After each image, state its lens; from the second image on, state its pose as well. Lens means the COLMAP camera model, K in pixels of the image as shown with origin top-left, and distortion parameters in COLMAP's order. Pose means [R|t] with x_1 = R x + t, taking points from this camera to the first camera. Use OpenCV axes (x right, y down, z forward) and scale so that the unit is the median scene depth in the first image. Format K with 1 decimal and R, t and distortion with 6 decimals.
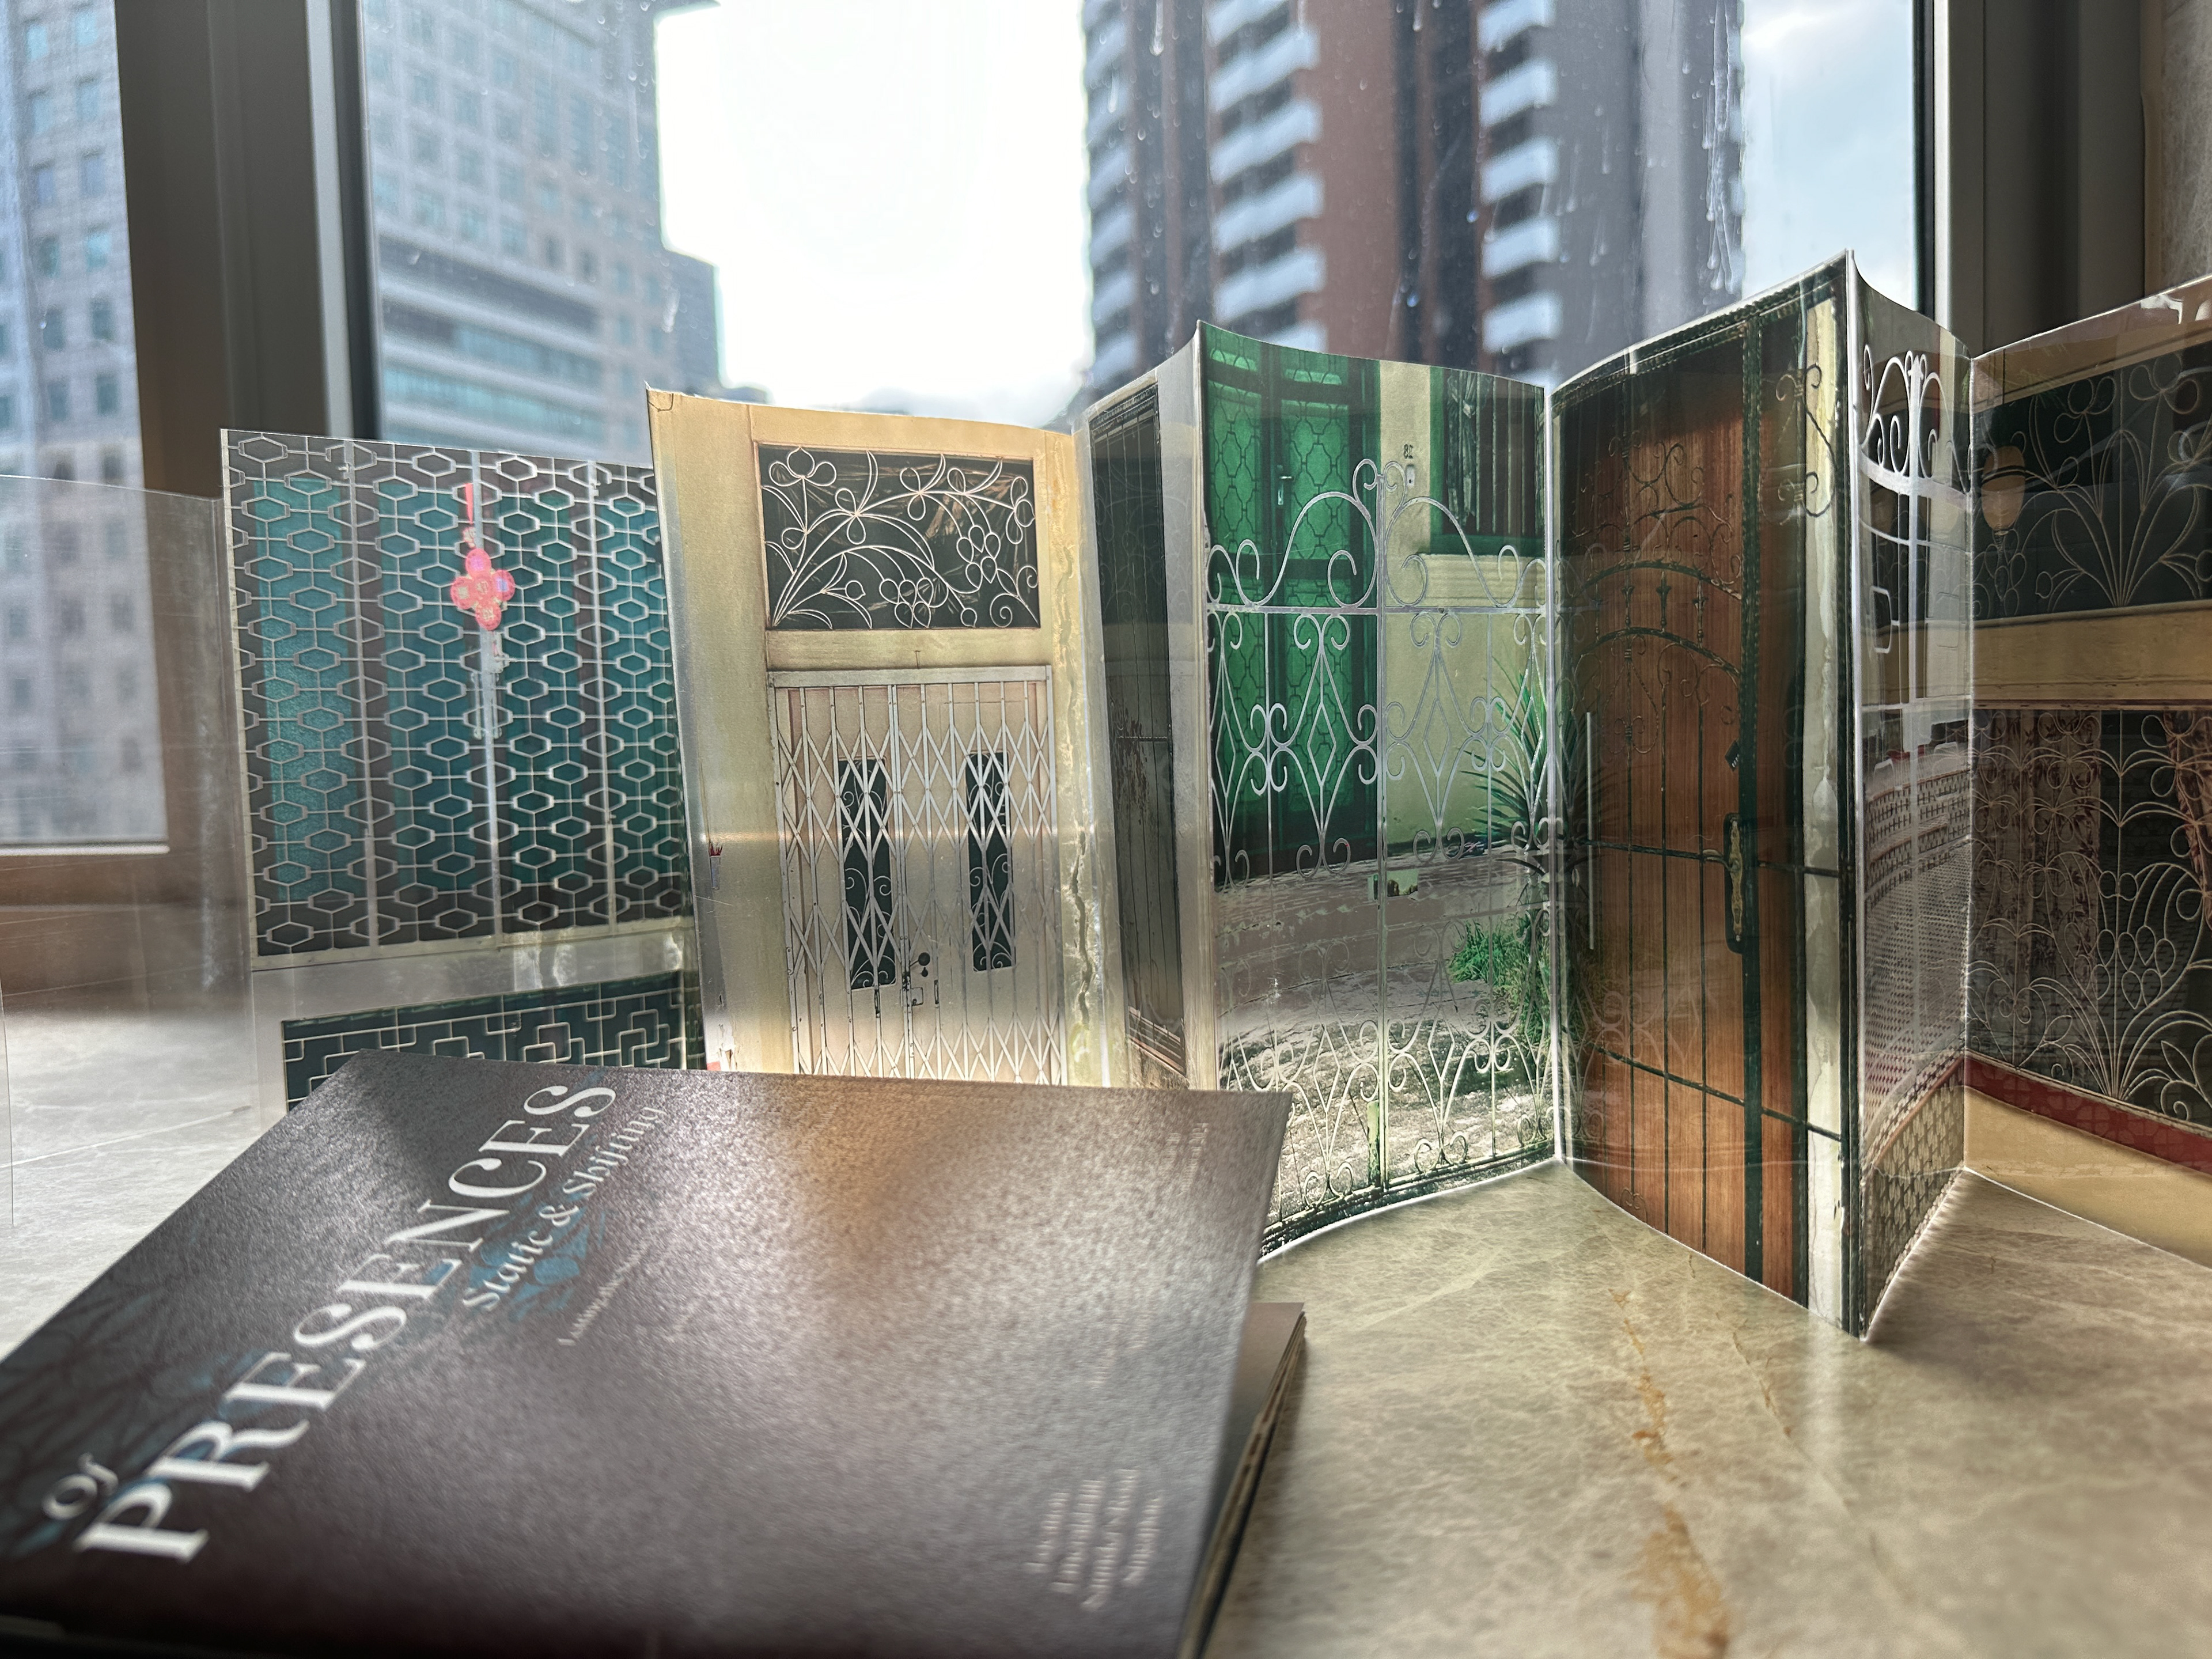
lens RADIAL K [[1617.3, 0, 1095.7], [0, 1617.3, 838.9], [0, 0, 1]] dist [-0.009237, -0.011542]
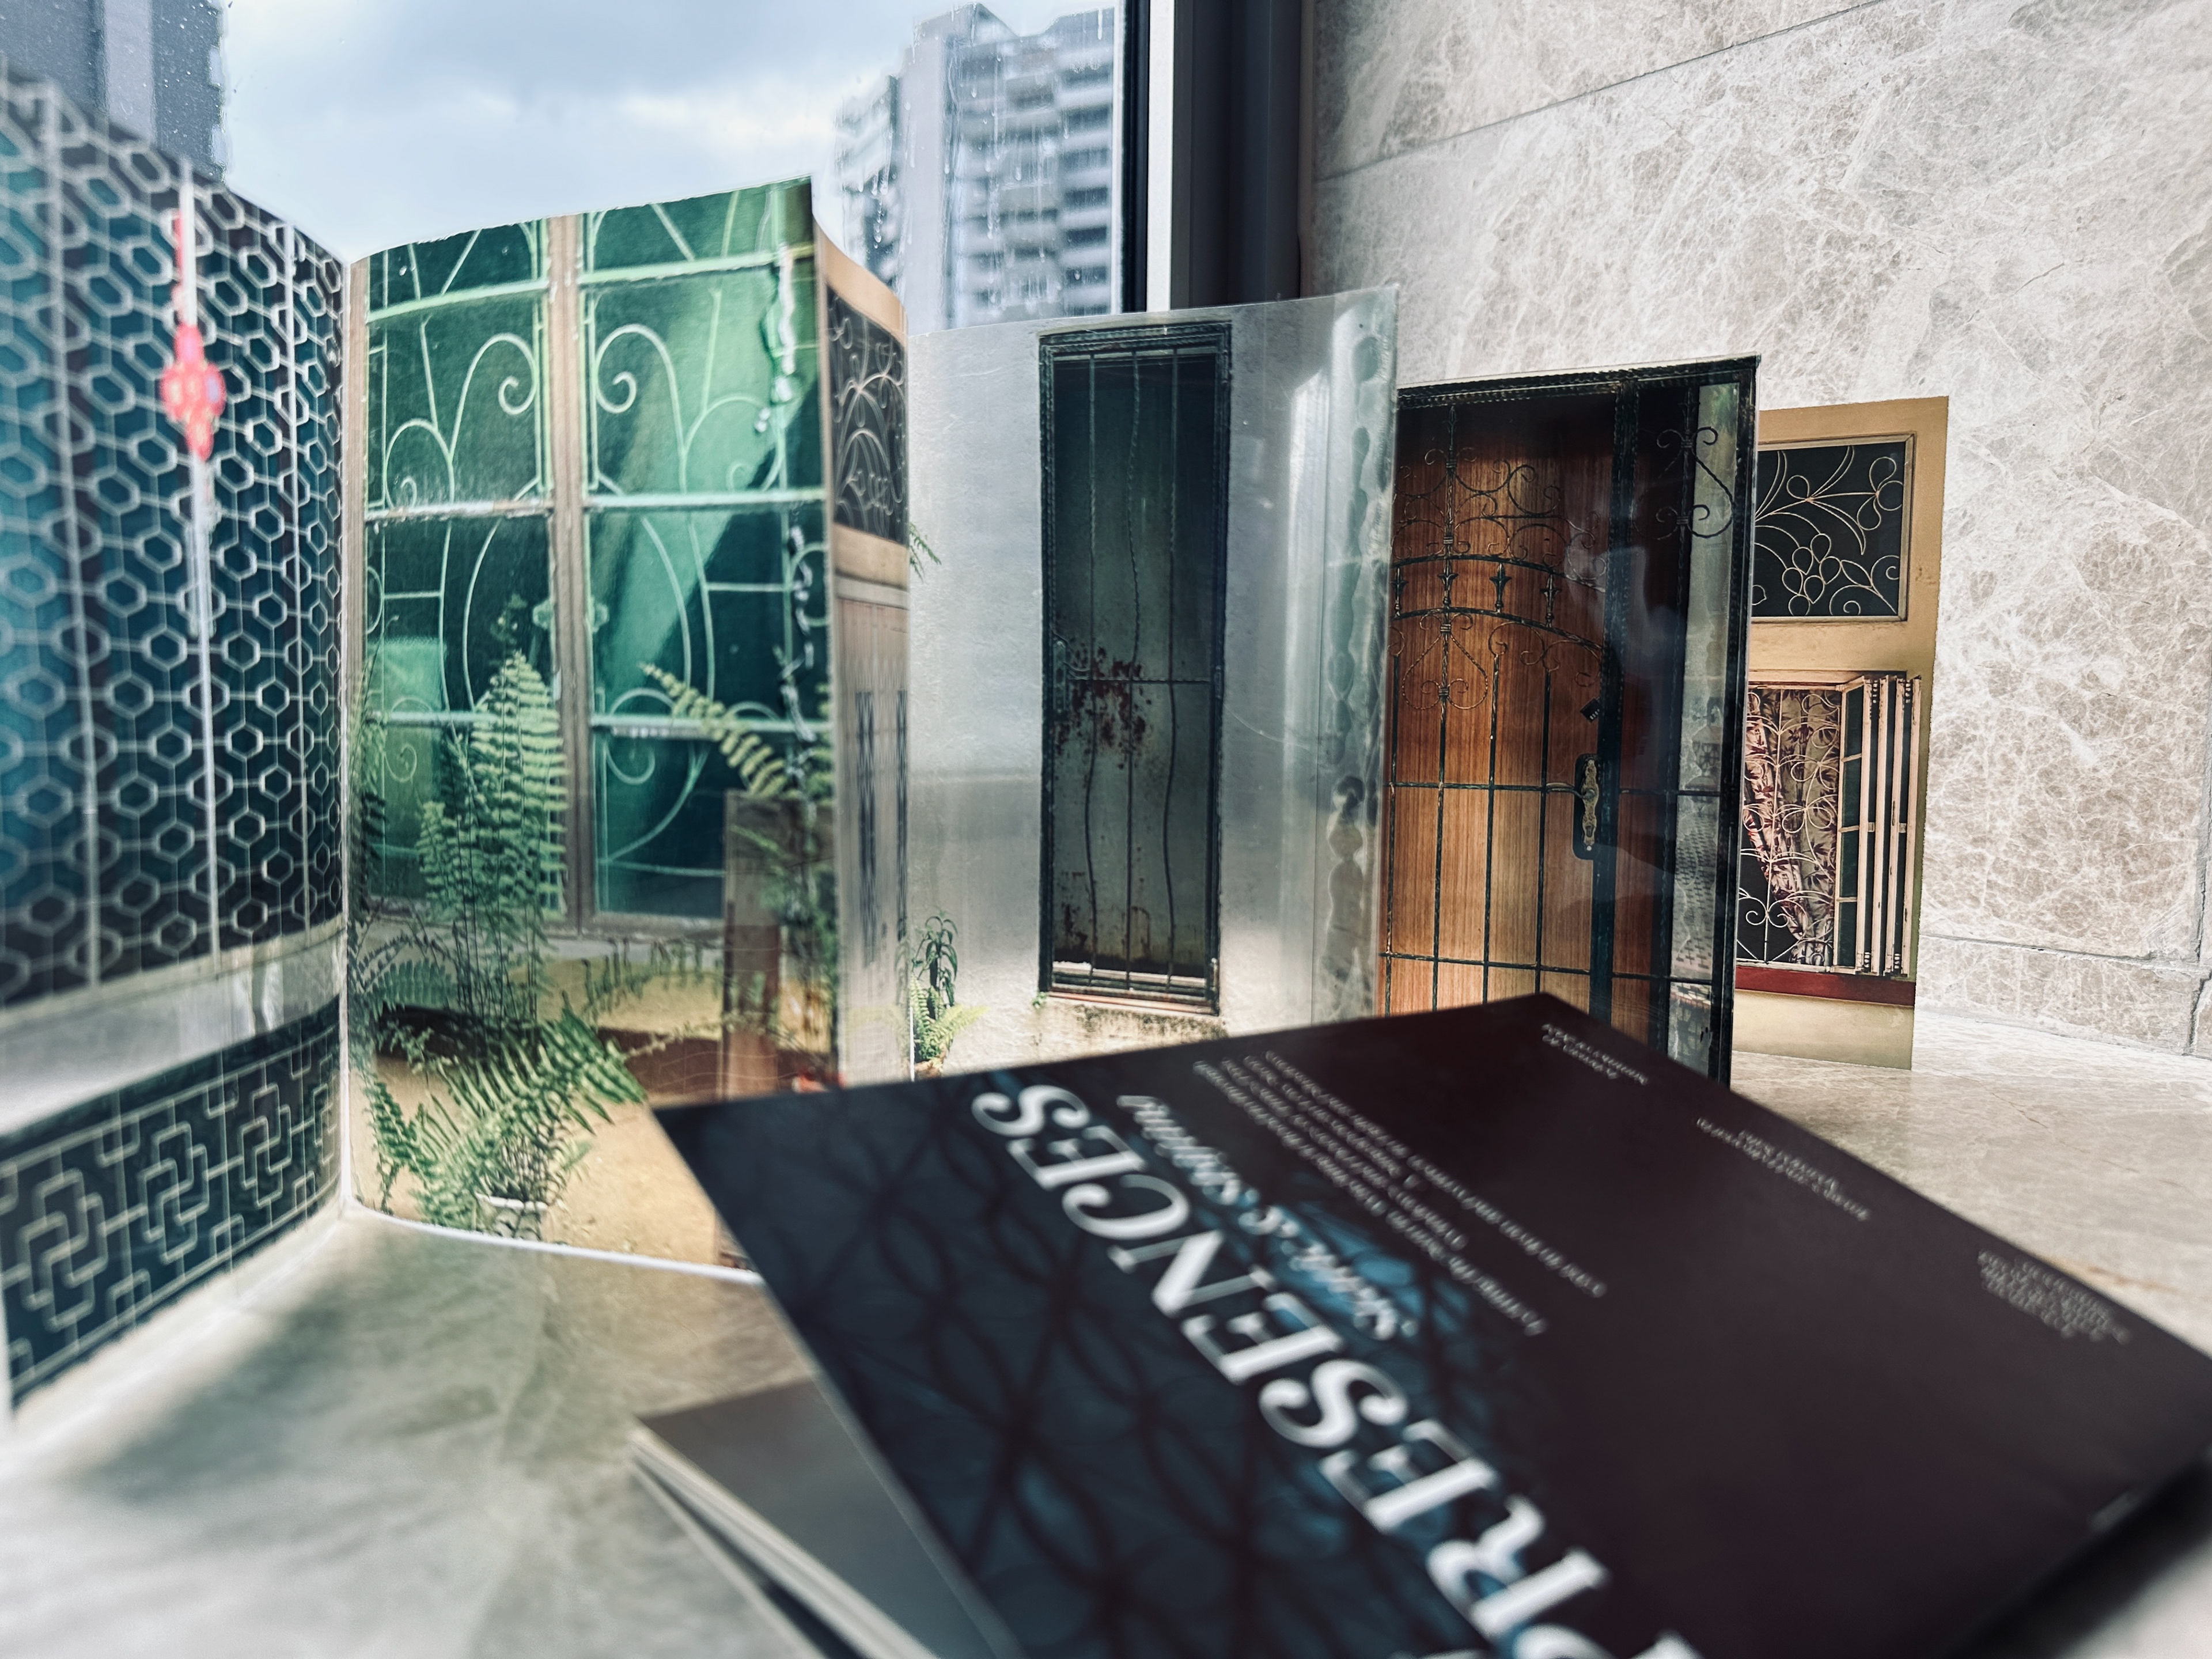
lens RADIAL K [[1617.3, 0, 1127.8], [0, 1617.3, 829.4], [0, 0, 1]] dist [-0.009237, -0.011542]
pose [[0.626990, -0.028453, 0.778508, -0.747627], [0.027405, 0.999520, 0.014459, 0.014140], [-0.778545, 0.012270, 0.627469, 0.405185]]
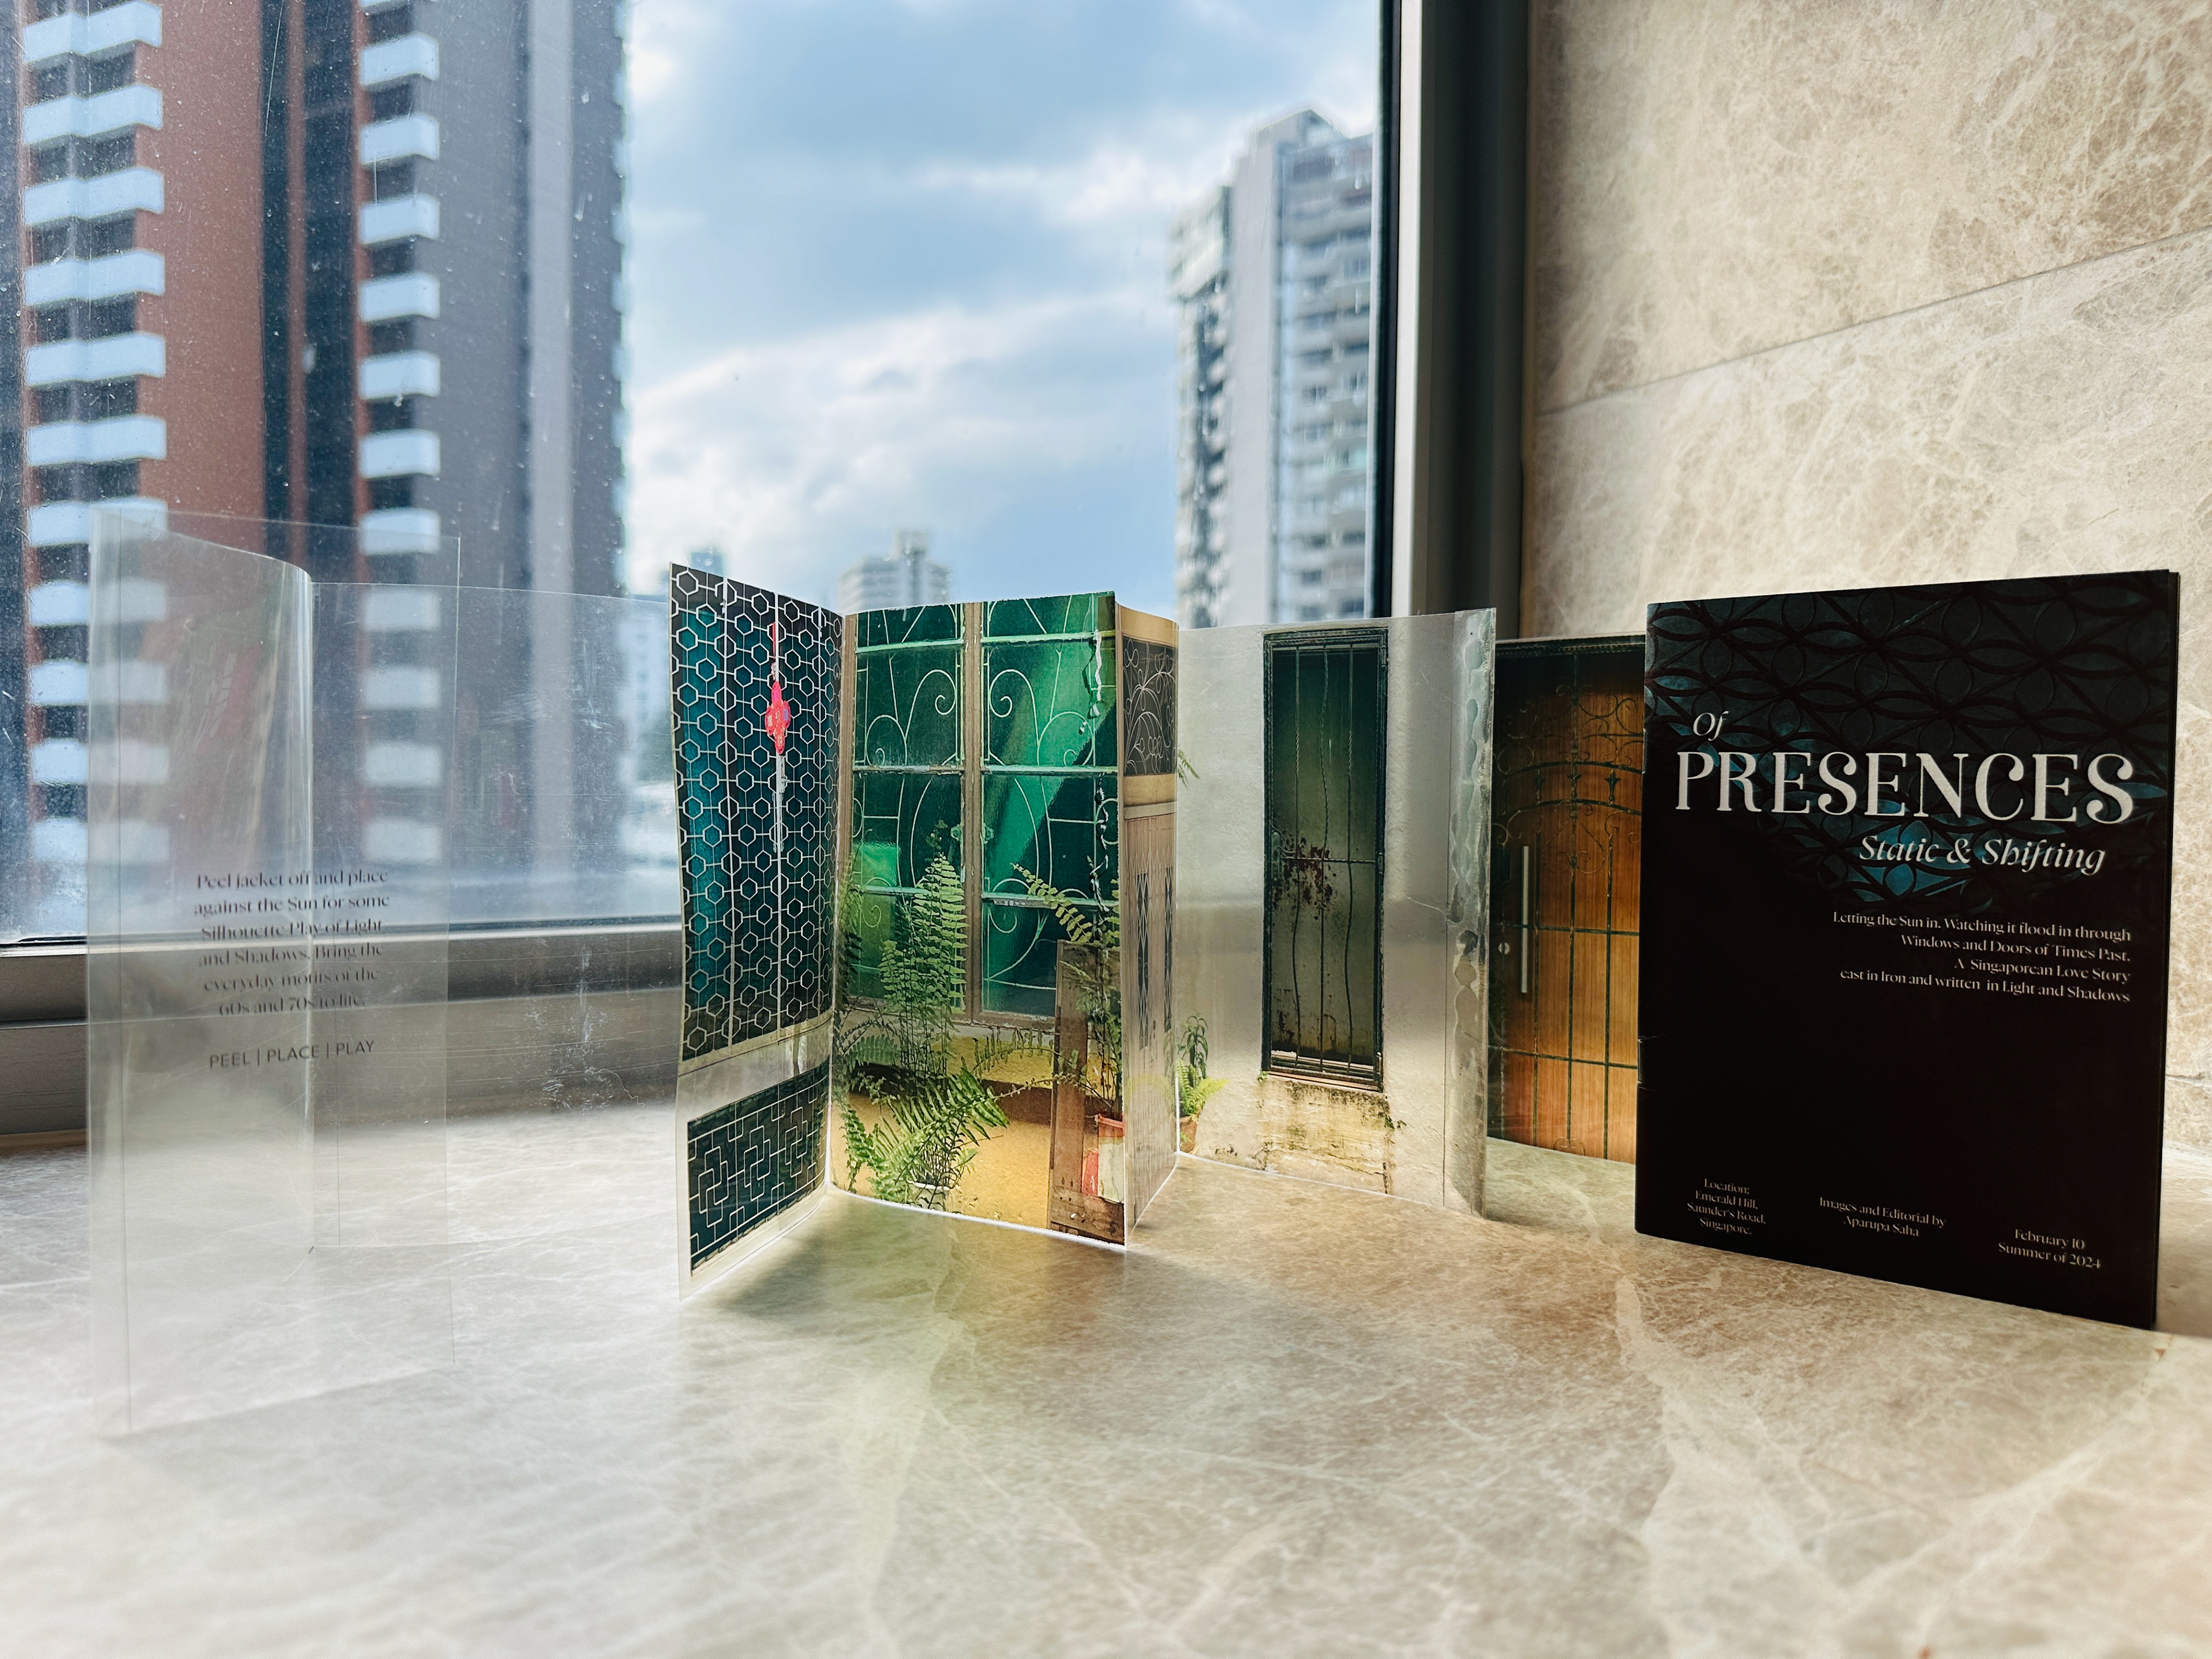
lens RADIAL K [[1617.3, 0, 1090.2], [0, 1617.3, 832.4], [0, 0, 1]] dist [-0.009237, -0.011542]
pose [[0.784038, 0.015026, 0.620531, -1.054981], [0.014340, 0.999002, -0.042310, -0.030142], [-0.620548, 0.042071, 0.783039, 0.003031]]
